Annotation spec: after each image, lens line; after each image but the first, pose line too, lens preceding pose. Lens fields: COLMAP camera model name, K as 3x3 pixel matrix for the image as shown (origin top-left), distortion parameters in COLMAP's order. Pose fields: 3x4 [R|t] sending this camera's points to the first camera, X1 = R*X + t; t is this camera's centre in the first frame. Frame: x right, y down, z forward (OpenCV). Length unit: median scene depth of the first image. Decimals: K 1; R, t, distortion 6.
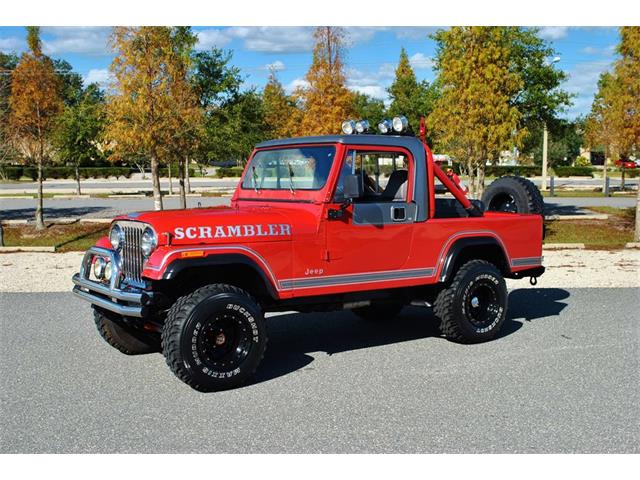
lens RADIAL K [[794.1, 0, 320.0], [0, 794.1, 240.0], [0, 0, 1]] dist [-0.074750, 0.034239]
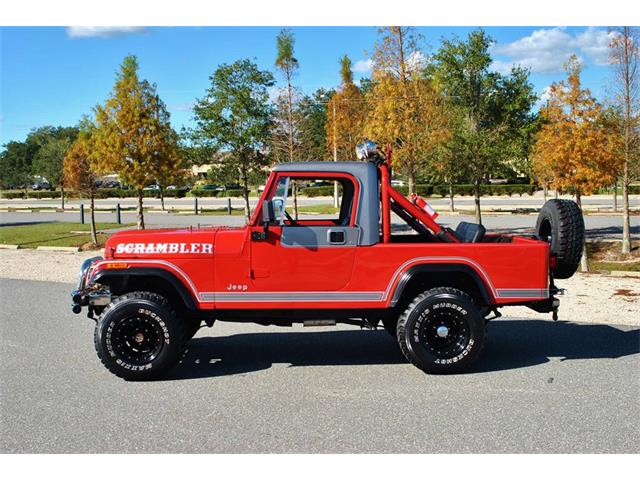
lens RADIAL K [[794.1, 0, 320.0], [0, 794.1, 240.0], [0, 0, 1]] dist [-0.074750, 0.034239]
pose [[0.841144, 0.028368, -0.540066, 0.636509], [-0.039322, 0.999188, -0.008758, -0.019540], [0.539380, 0.028603, 0.841577, 0.118581]]
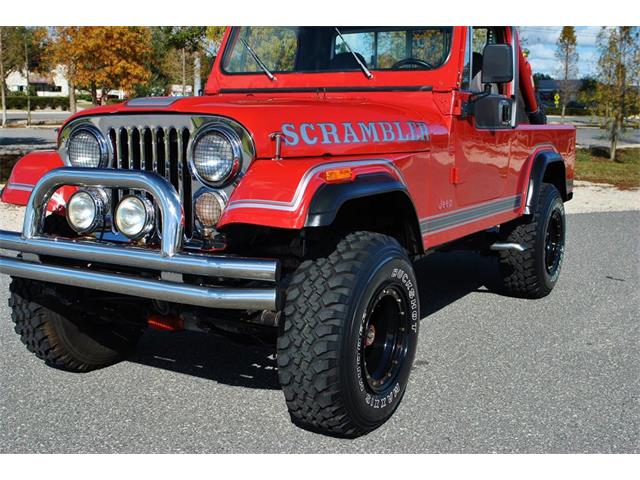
lens RADIAL K [[794.1, 0, 320.0], [0, 794.1, 240.0], [0, 0, 1]] dist [-0.074750, 0.034239]
pose [[0.906535, -0.053622, 0.418712, -0.321249], [0.021458, 0.996471, 0.081153, 0.015088], [-0.421585, -0.064584, 0.904486, 0.459599]]
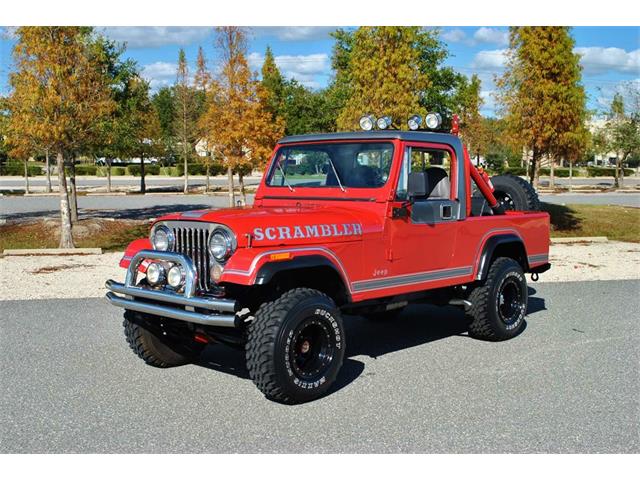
lens RADIAL K [[794.1, 0, 320.0], [0, 794.1, 240.0], [0, 0, 1]] dist [-0.074750, 0.034239]
pose [[0.978149, -0.012706, 0.207514, -0.257521], [0.012385, 0.999919, 0.002846, -0.002939], [-0.207534, -0.000213, 0.978228, 0.070140]]
